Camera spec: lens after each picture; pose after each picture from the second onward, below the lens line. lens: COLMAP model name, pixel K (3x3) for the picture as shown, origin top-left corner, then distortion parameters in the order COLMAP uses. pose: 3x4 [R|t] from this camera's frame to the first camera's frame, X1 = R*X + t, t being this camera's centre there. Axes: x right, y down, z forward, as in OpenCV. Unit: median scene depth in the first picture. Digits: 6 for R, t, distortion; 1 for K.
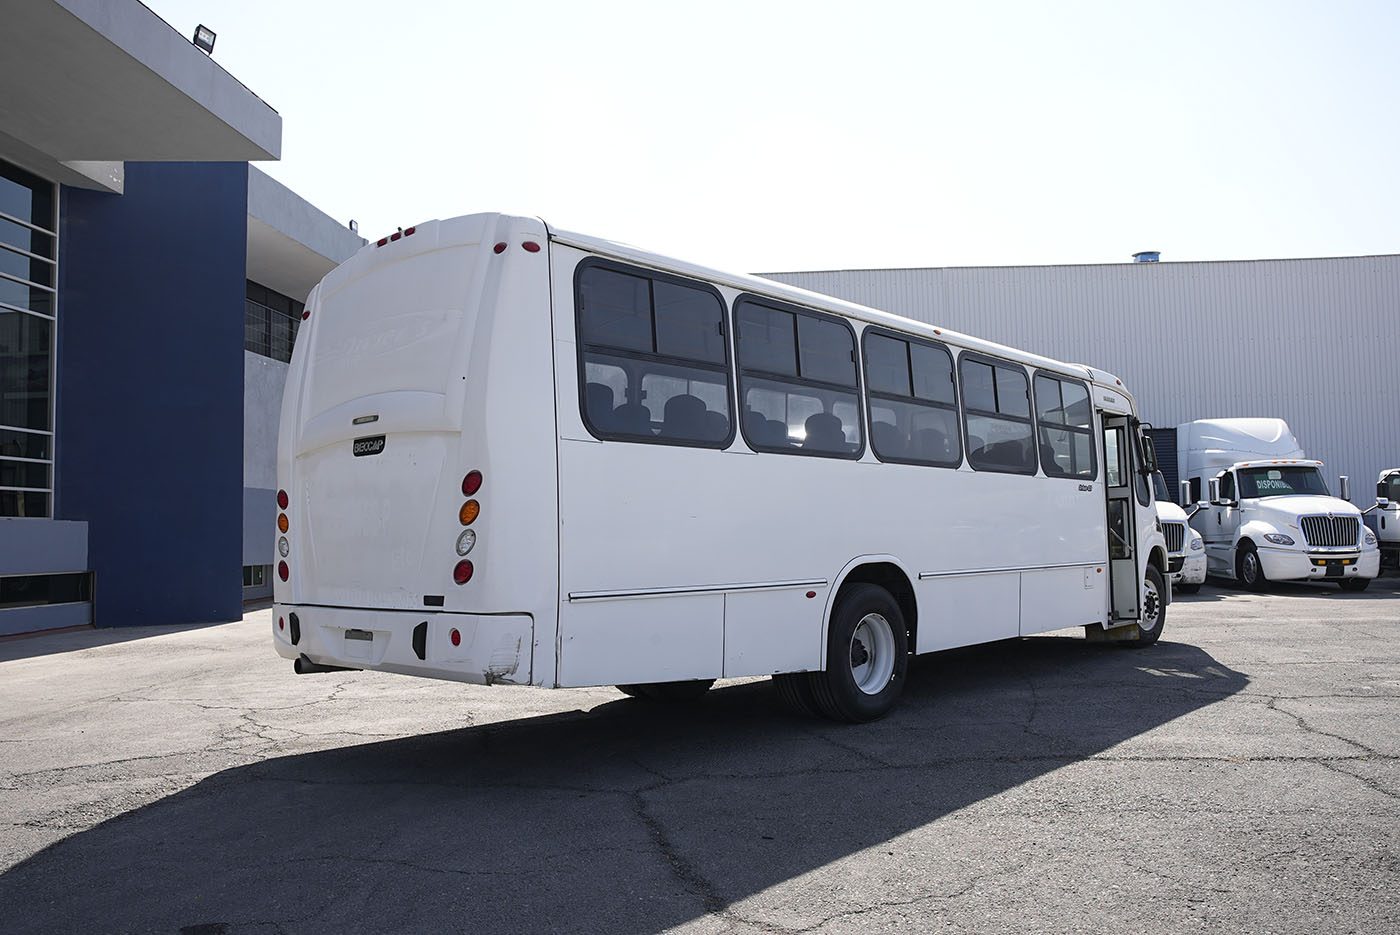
lens RADIAL K [[1092.2, 0, 704.9], [0, 1092.2, 471.7], [0, 0, 1]] dist [-0.024112, -0.031651]
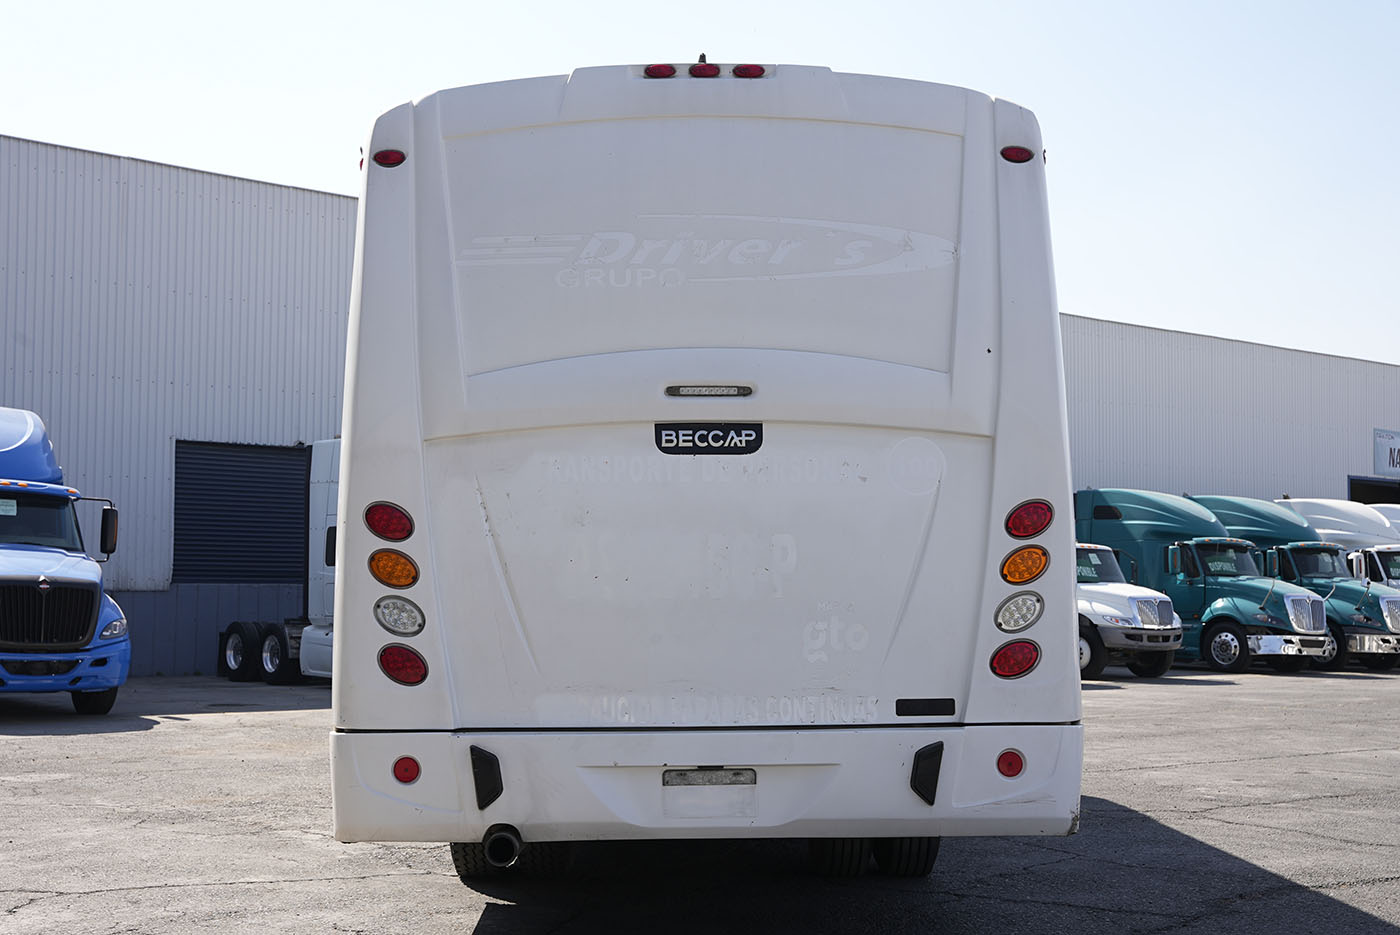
lens RADIAL K [[1725.1, 0, 699.5], [0, 1725.1, 472.9], [0, 0, 1]] dist [0.047085, 0.000000]
pose [[0.697671, 0.063785, 0.713573, -0.903304], [-0.053936, 0.997878, -0.036465, 0.025834], [-0.714385, -0.013047, 0.699631, 0.361828]]
